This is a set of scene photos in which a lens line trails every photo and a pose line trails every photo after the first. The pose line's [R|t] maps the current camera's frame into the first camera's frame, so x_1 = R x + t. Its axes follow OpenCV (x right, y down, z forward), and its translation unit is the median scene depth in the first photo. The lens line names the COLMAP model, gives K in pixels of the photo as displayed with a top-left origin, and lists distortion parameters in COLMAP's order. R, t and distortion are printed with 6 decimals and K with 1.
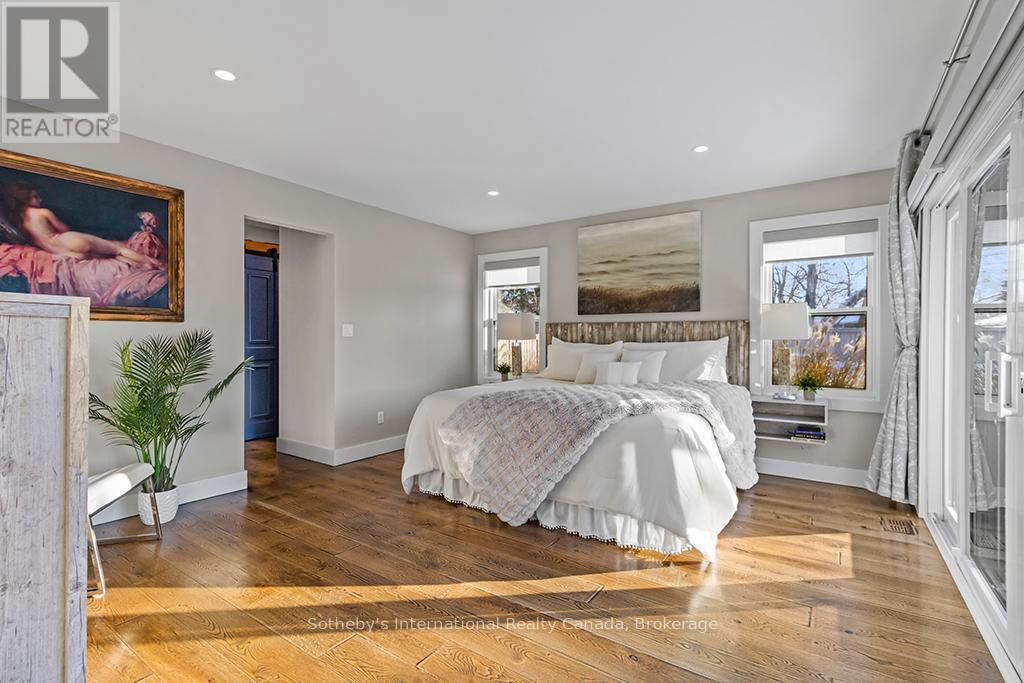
lens RADIAL K [[475.6, 0, 510.9], [0, 475.6, 337.8], [0, 0, 1]] dist [0.002195, 0.000196]
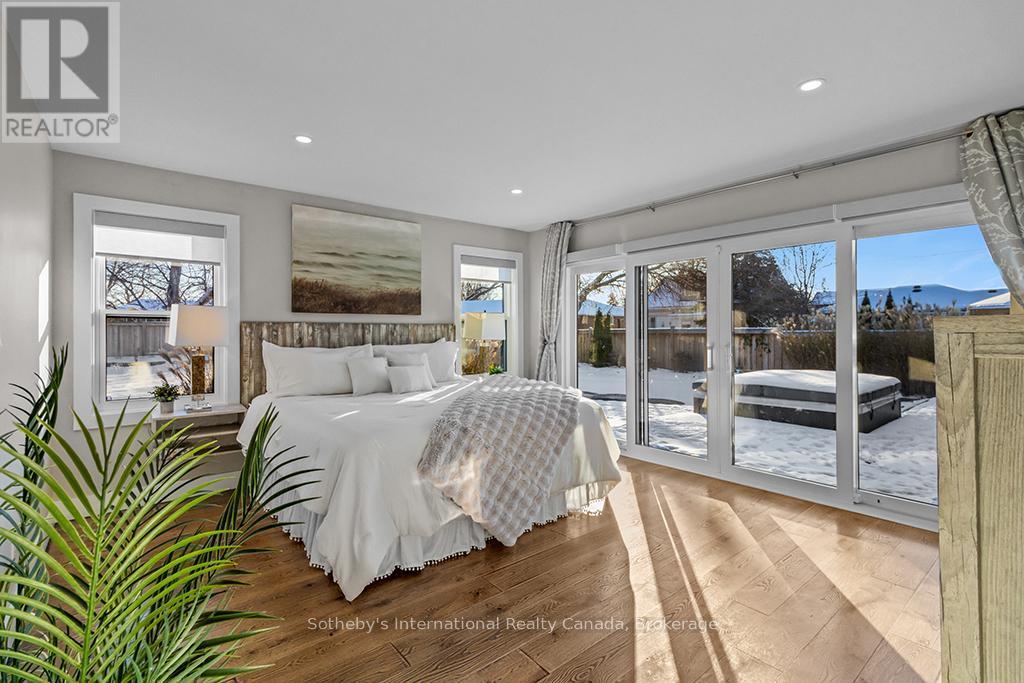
lens RADIAL K [[475.6, 0, 510.8], [0, 475.6, 336.4], [0, 0, 1]] dist [0.002195, 0.000196]
pose [[0.280202, -0.002680, 0.959937, -0.557790], [0.014079, 0.999900, -0.001317, -0.001689], [-0.959838, 0.013884, 0.280212, 0.453845]]
